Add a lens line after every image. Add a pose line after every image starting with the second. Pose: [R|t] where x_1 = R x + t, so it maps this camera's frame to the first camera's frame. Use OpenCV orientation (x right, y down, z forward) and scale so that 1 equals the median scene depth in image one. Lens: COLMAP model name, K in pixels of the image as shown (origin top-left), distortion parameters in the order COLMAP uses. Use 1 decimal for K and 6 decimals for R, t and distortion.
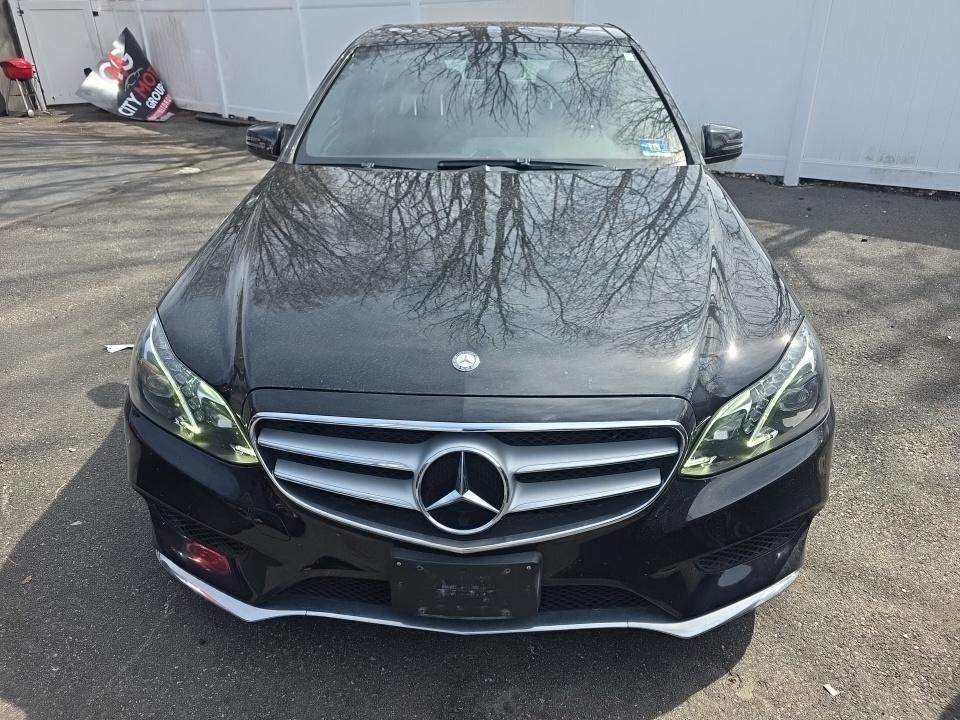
lens RADIAL K [[637.4, 0, 485.2], [0, 637.4, 358.9], [0, 0, 1]] dist [-0.000797, -0.003865]
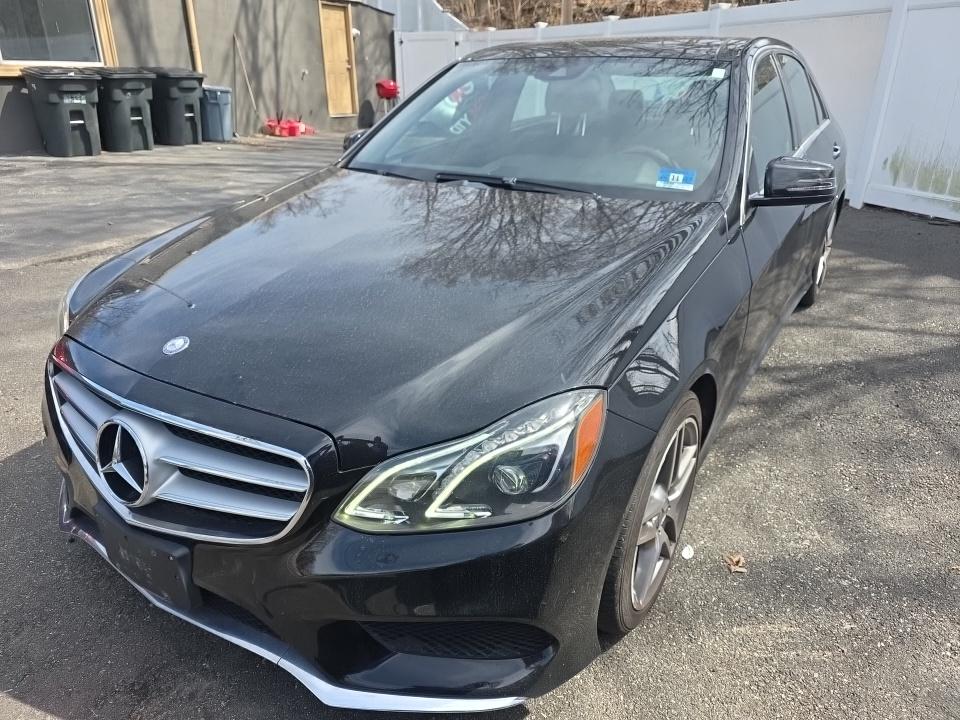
lens RADIAL K [[642.2, 0, 480.5], [0, 642.2, 390.7], [0, 0, 1]] dist [-0.002660, -0.001377]
pose [[0.875819, 0.221163, -0.428985, 0.536565], [-0.221708, 0.973859, 0.049433, -0.053914], [0.428704, 0.051815, 0.901958, 0.175756]]
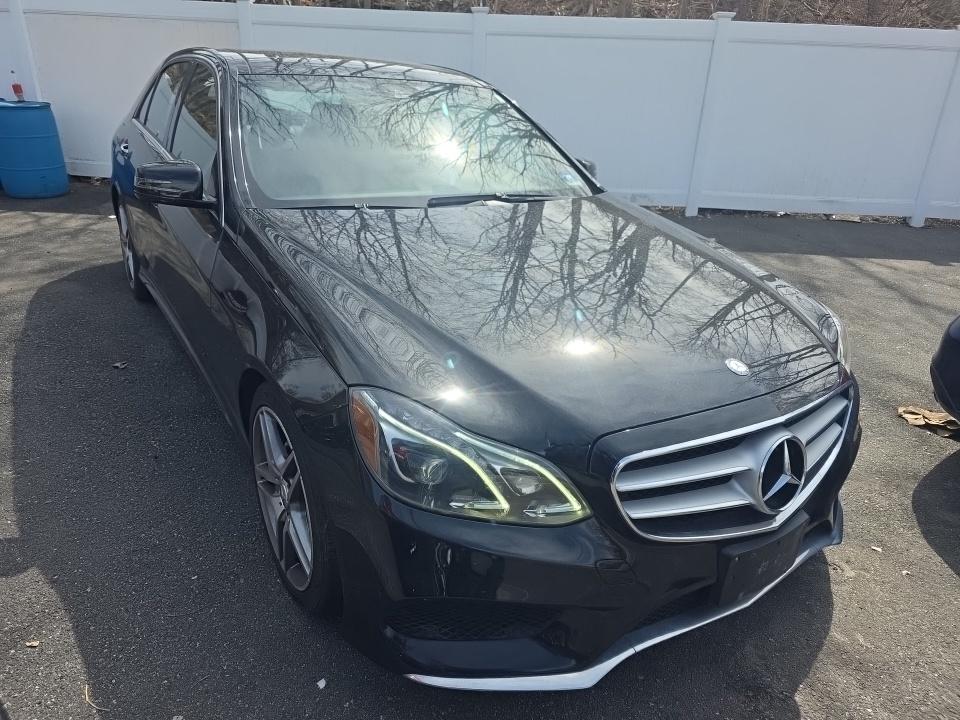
lens RADIAL K [[637.4, 0, 485.2], [0, 637.4, 358.9], [0, 0, 1]] dist [-0.000797, -0.003865]
pose [[0.791491, -0.156300, 0.590857, -0.694801], [0.177927, 0.983800, 0.021902, -0.082161], [-0.584708, 0.087794, 0.806479, 0.202377]]
